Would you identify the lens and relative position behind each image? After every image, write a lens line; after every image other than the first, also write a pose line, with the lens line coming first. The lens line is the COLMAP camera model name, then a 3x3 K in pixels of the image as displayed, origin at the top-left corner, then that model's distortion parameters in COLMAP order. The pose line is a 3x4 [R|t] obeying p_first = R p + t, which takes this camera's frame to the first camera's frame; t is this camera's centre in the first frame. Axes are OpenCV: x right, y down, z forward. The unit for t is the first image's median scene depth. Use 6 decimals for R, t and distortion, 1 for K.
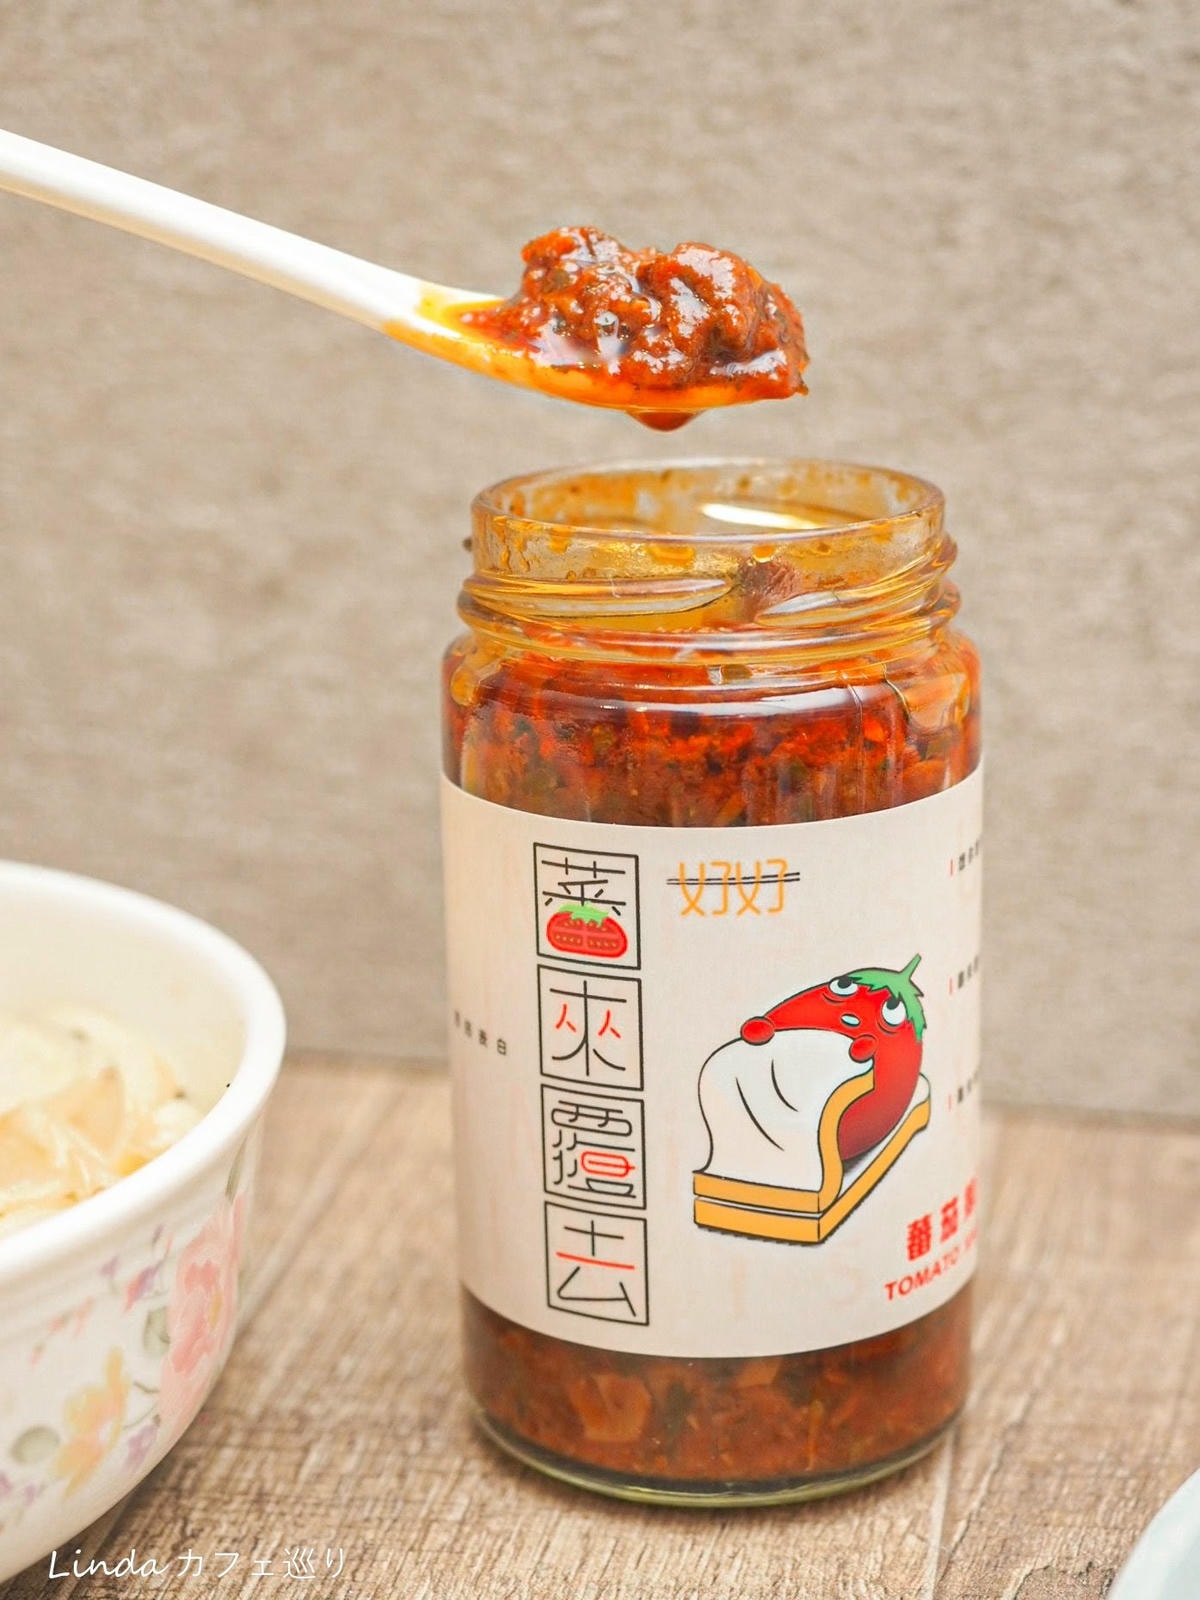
lens RADIAL K [[3203.4, 0, 595.3], [0, 3203.4, 883.6], [0, 0, 1]] dist [0.069417, 0.000000]
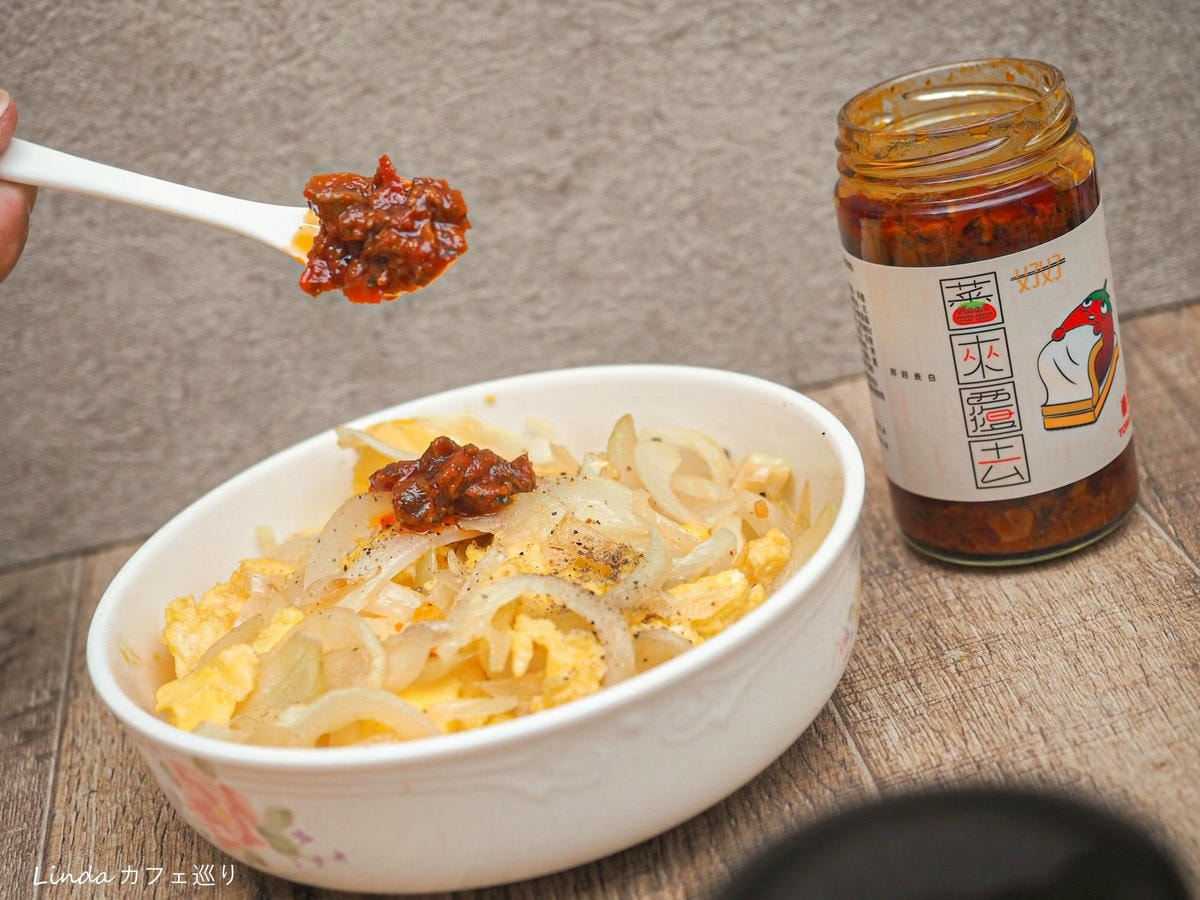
lens RADIAL K [[2214.3, 0, 605.9], [0, 2214.3, 444.0], [0, 0, 1]] dist [-0.002301, 0.000000]
pose [[0.932951, -0.299149, 0.200280, -0.530819], [0.276579, 0.951719, 0.133171, -0.159471], [-0.230448, -0.068849, 0.970646, -0.361652]]
